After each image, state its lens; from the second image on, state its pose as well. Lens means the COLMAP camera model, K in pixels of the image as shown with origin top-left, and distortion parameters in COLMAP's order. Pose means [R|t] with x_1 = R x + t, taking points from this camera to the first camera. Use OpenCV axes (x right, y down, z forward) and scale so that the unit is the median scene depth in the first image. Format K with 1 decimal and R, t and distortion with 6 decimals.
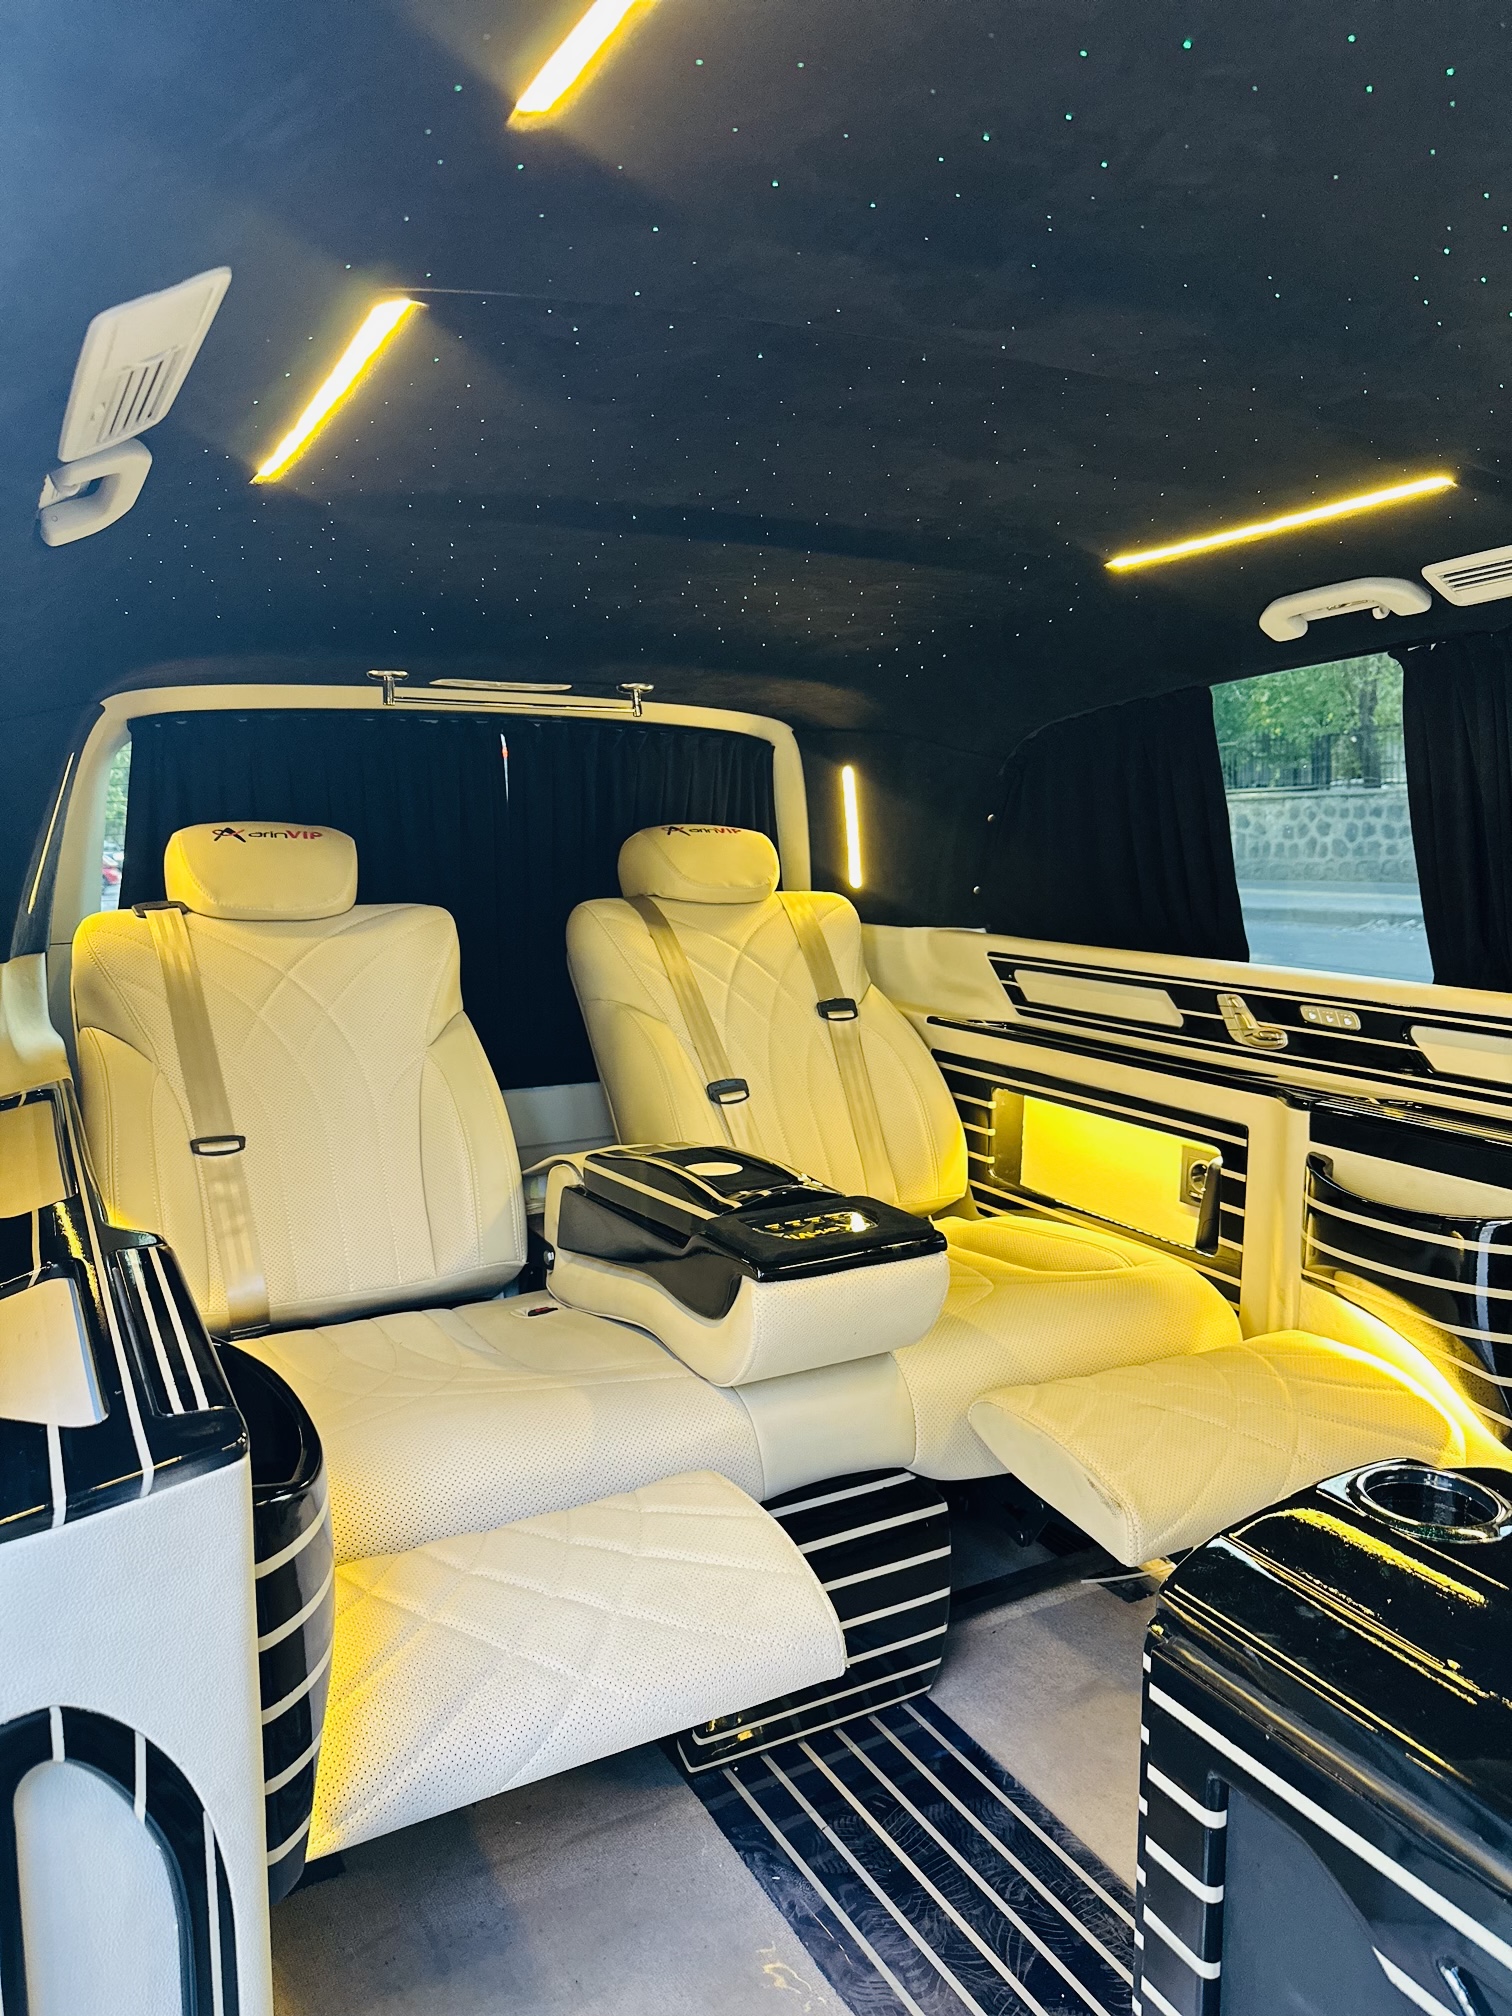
lens RADIAL K [[1401.6, 0, 757.1], [0, 1401.6, 989.1], [0, 0, 1]] dist [0.022719, -0.050037]
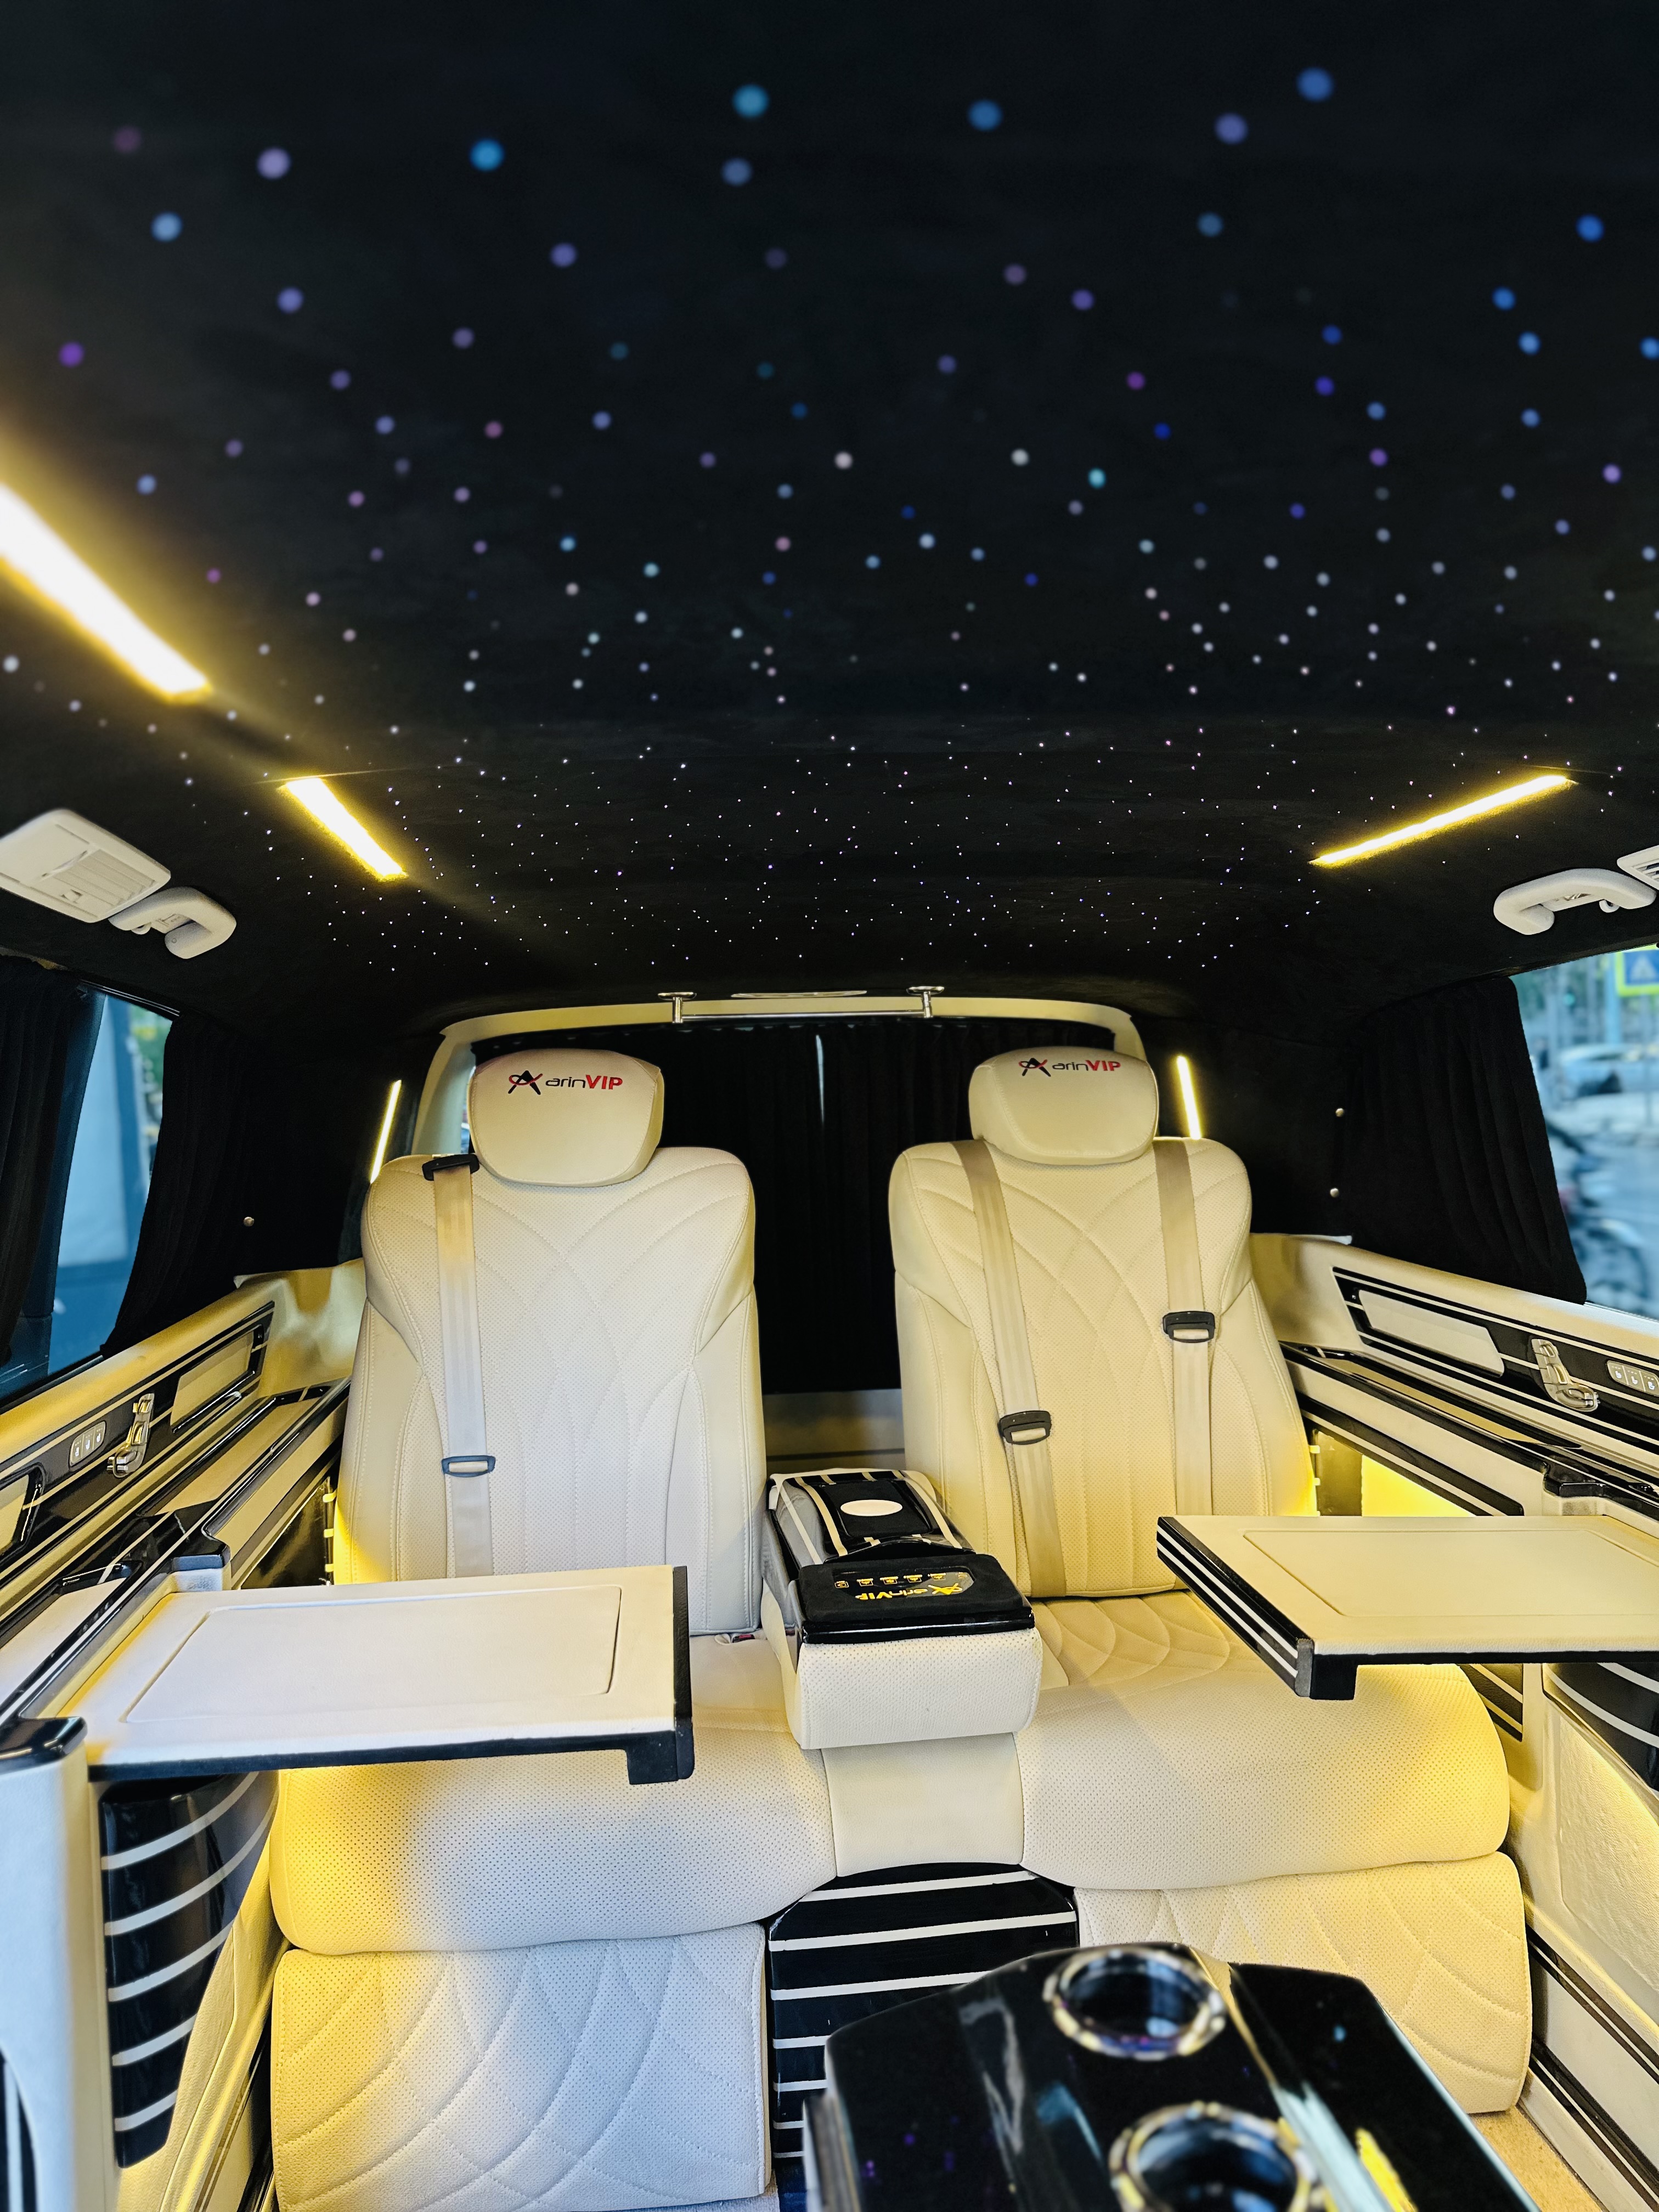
lens RADIAL K [[1537.9, 0, 754.1], [0, 1537.9, 1076.1], [0, 0, 1]] dist [0.022719, -0.050037]
pose [[0.922474, -0.024389, -0.385288, 0.340441], [-0.017967, 0.994209, -0.105949, -0.060697], [0.385641, 0.104658, 0.916694, -0.042266]]
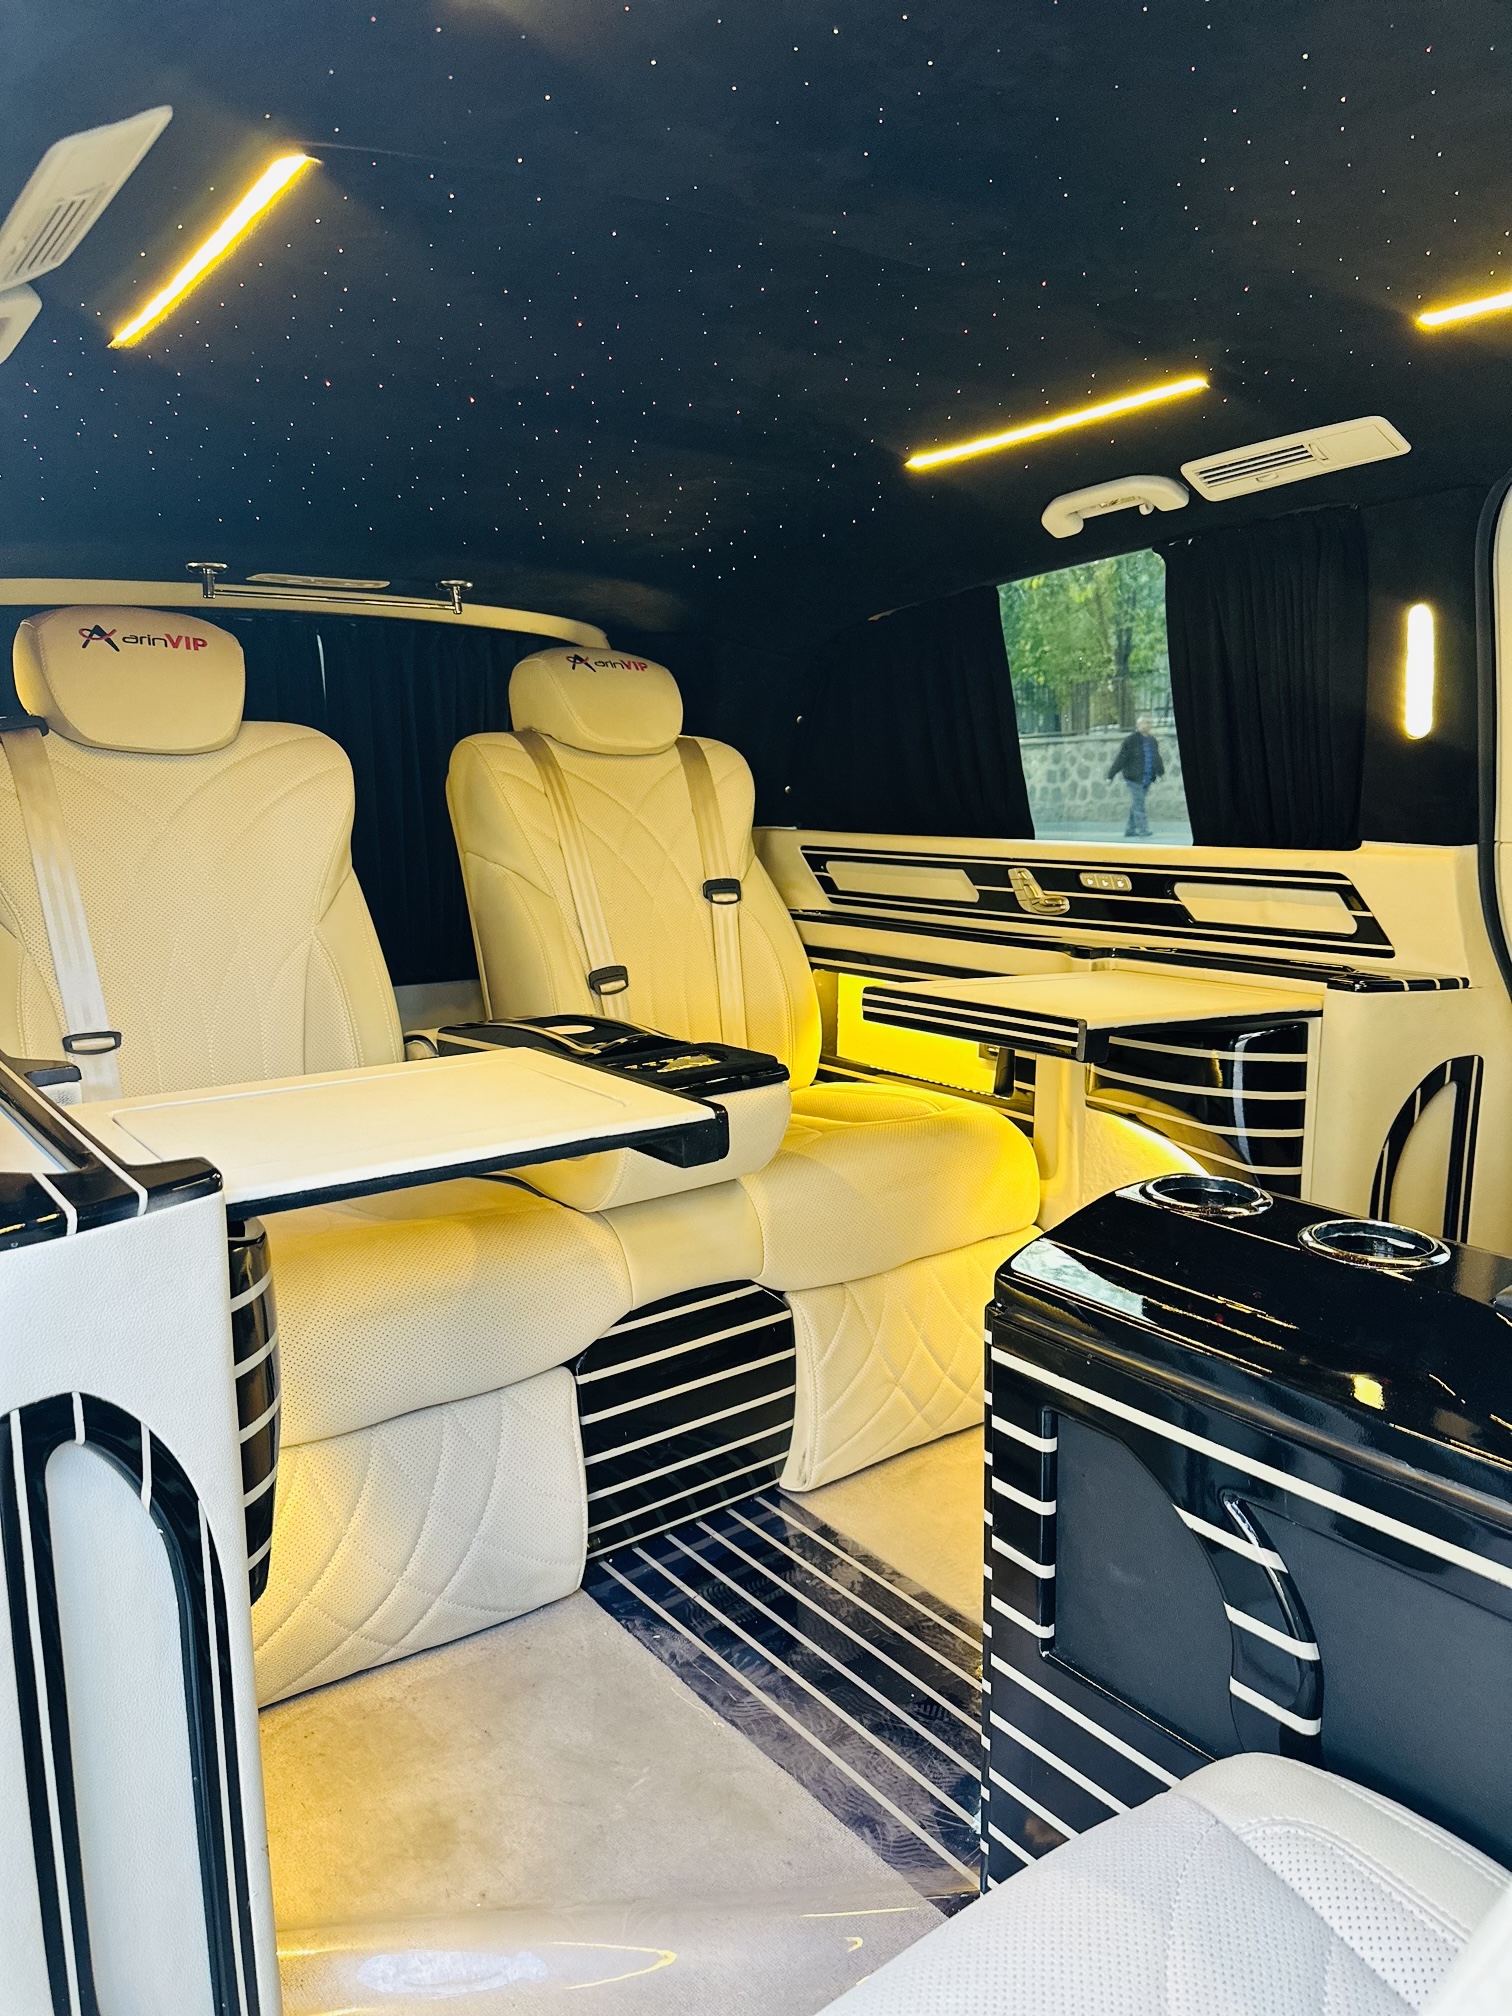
lens RADIAL K [[1401.6, 0, 758.2], [0, 1401.6, 1012.2], [0, 0, 1]] dist [0.022719, -0.050037]
pose [[0.987670, -0.036927, 0.152131, -0.051691], [0.029661, 0.998321, 0.049758, 0.072330], [-0.153713, -0.044632, 0.987107, -0.086808]]
